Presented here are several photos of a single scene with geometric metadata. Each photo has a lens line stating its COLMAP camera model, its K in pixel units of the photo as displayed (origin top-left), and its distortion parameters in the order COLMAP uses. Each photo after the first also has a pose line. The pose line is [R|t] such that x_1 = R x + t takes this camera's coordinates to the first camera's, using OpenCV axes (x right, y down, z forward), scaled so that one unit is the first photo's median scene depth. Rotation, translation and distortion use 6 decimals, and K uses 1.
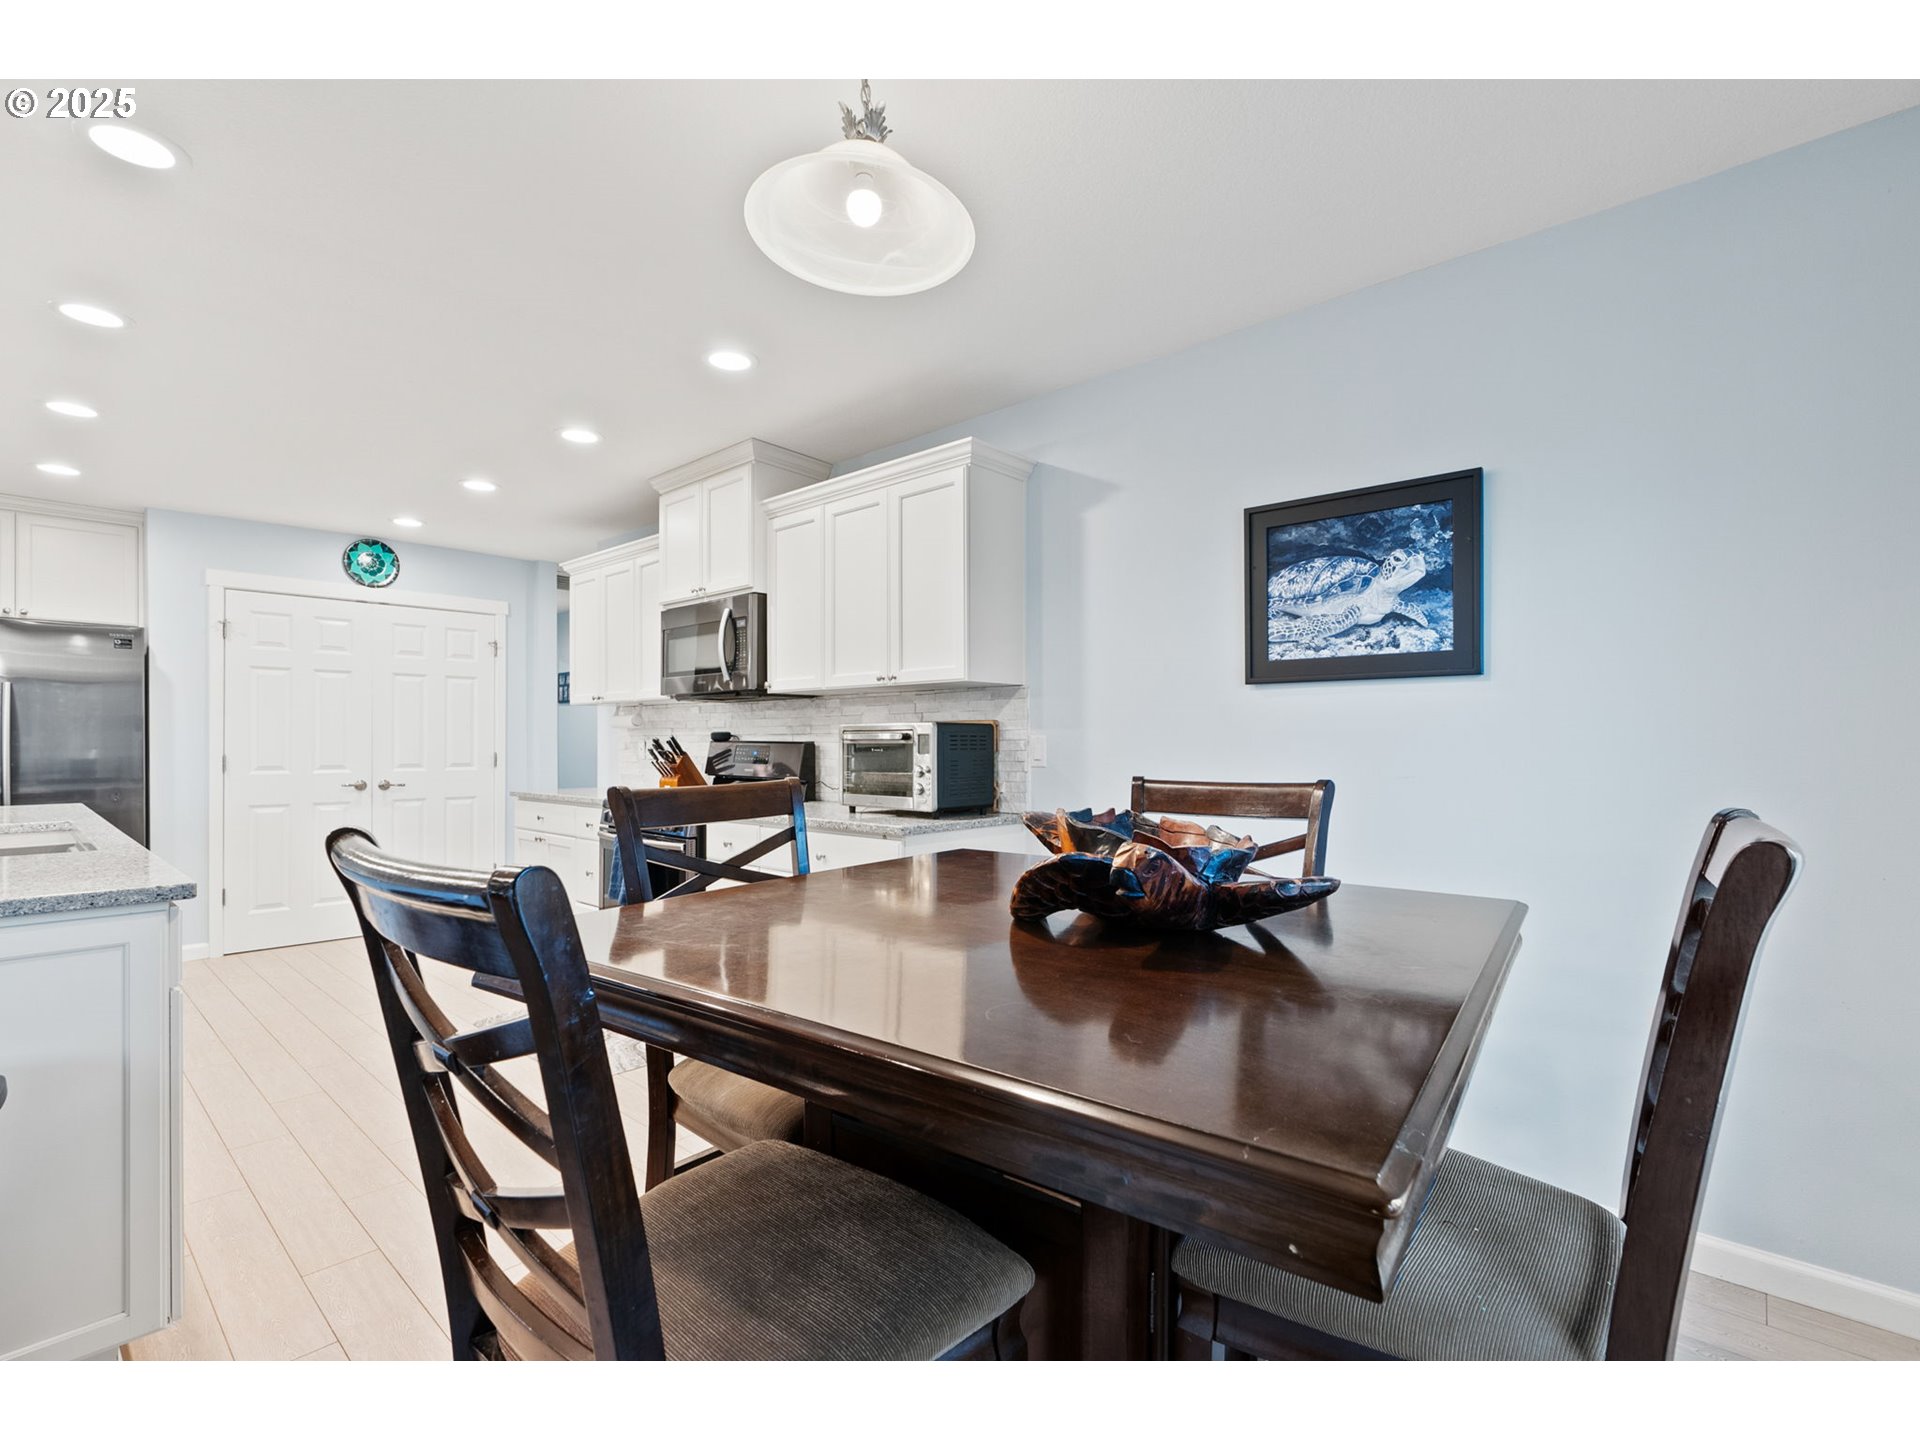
lens RADIAL K [[875.8, 0, 950.1], [0, 875.8, 747.4], [0, 0, 1]] dist [-0.013268, 0.005414]
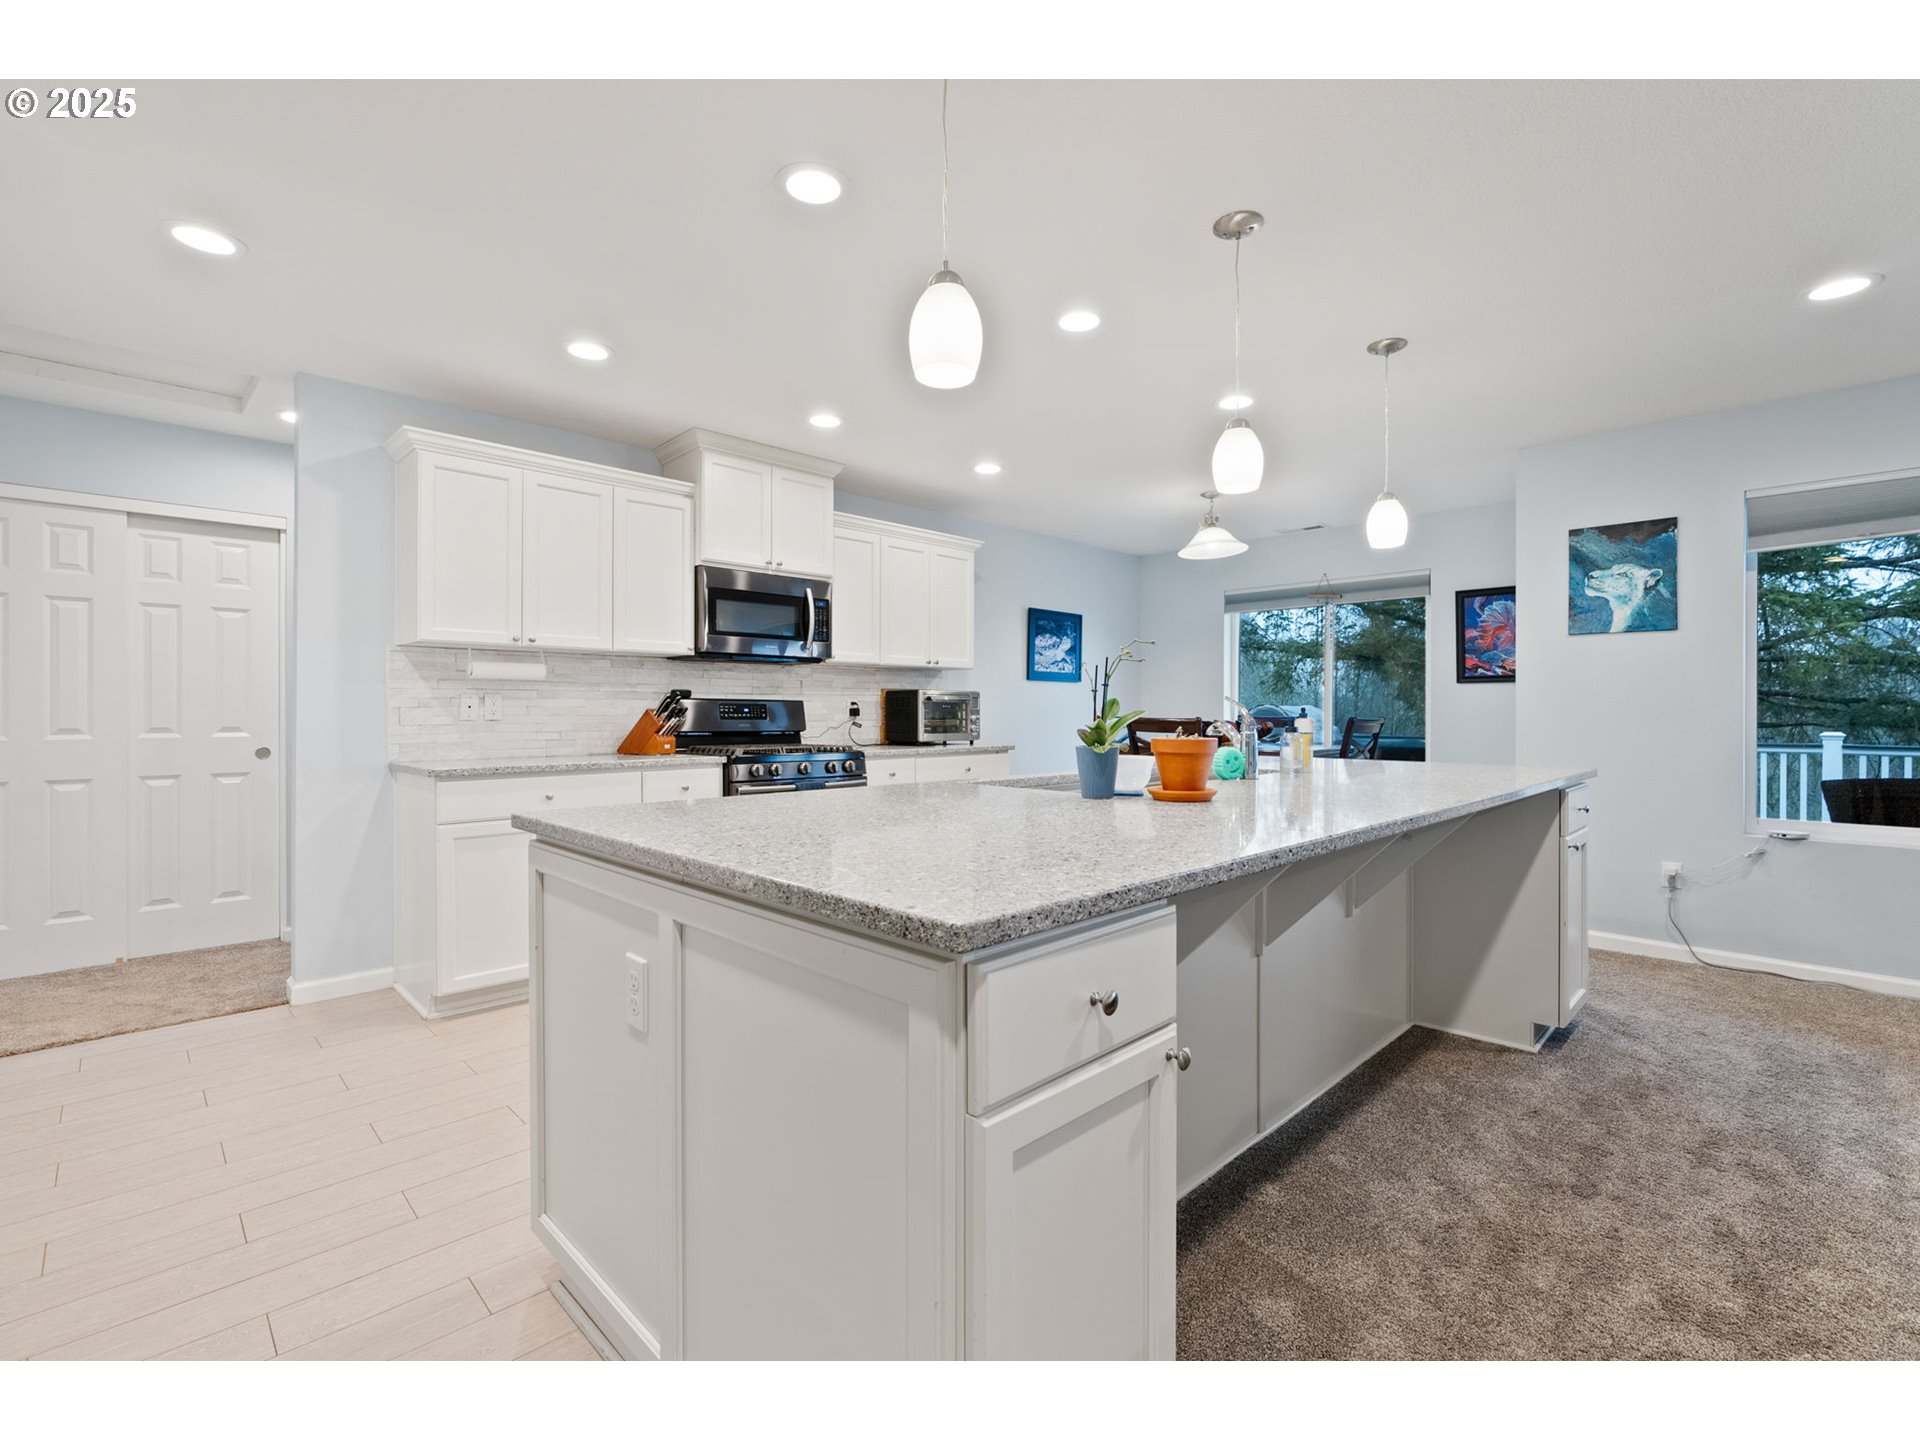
lens RADIAL K [[875.8, 0, 958.0], [0, 875.8, 718.5], [0, 0, 1]] dist [-0.013268, 0.005414]
pose [[0.057145, -0.006636, 0.998344, -2.145313], [0.004793, 0.999968, 0.006372, 0.018798], [-0.998354, 0.004421, 0.057175, 1.083253]]
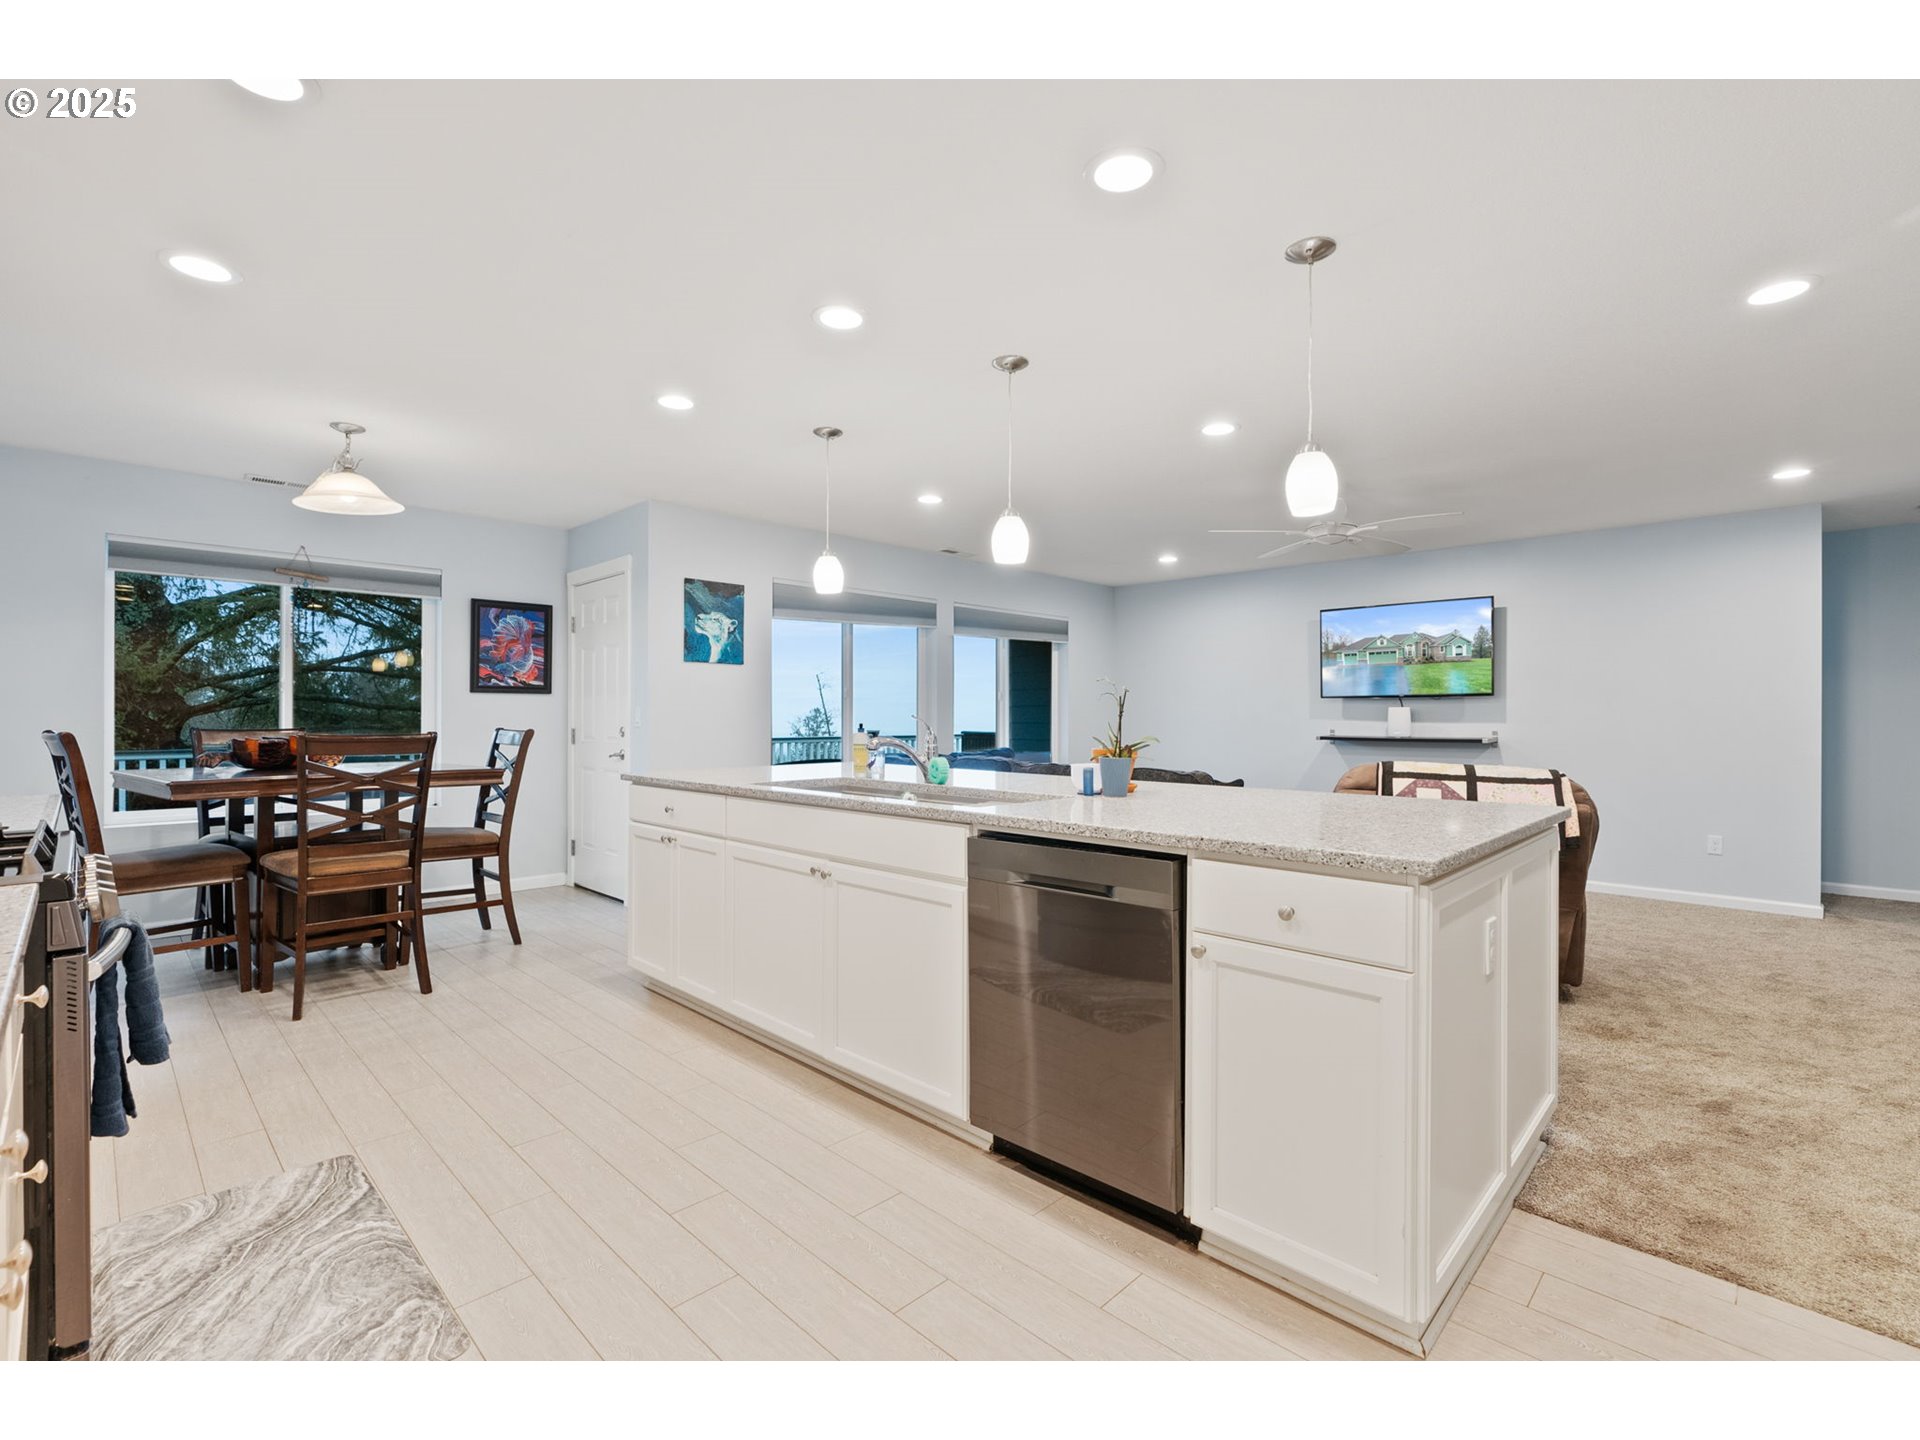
lens RADIAL K [[875.8, 0, 965.7], [0, 875.8, 717.1], [0, 0, 1]] dist [-0.013268, 0.005414]
pose [[-0.999387, -0.002892, 0.034875, -1.168047], [-0.002681, 0.999978, 0.006082, -0.004975], [-0.034892, 0.005985, -0.999373, 2.084866]]
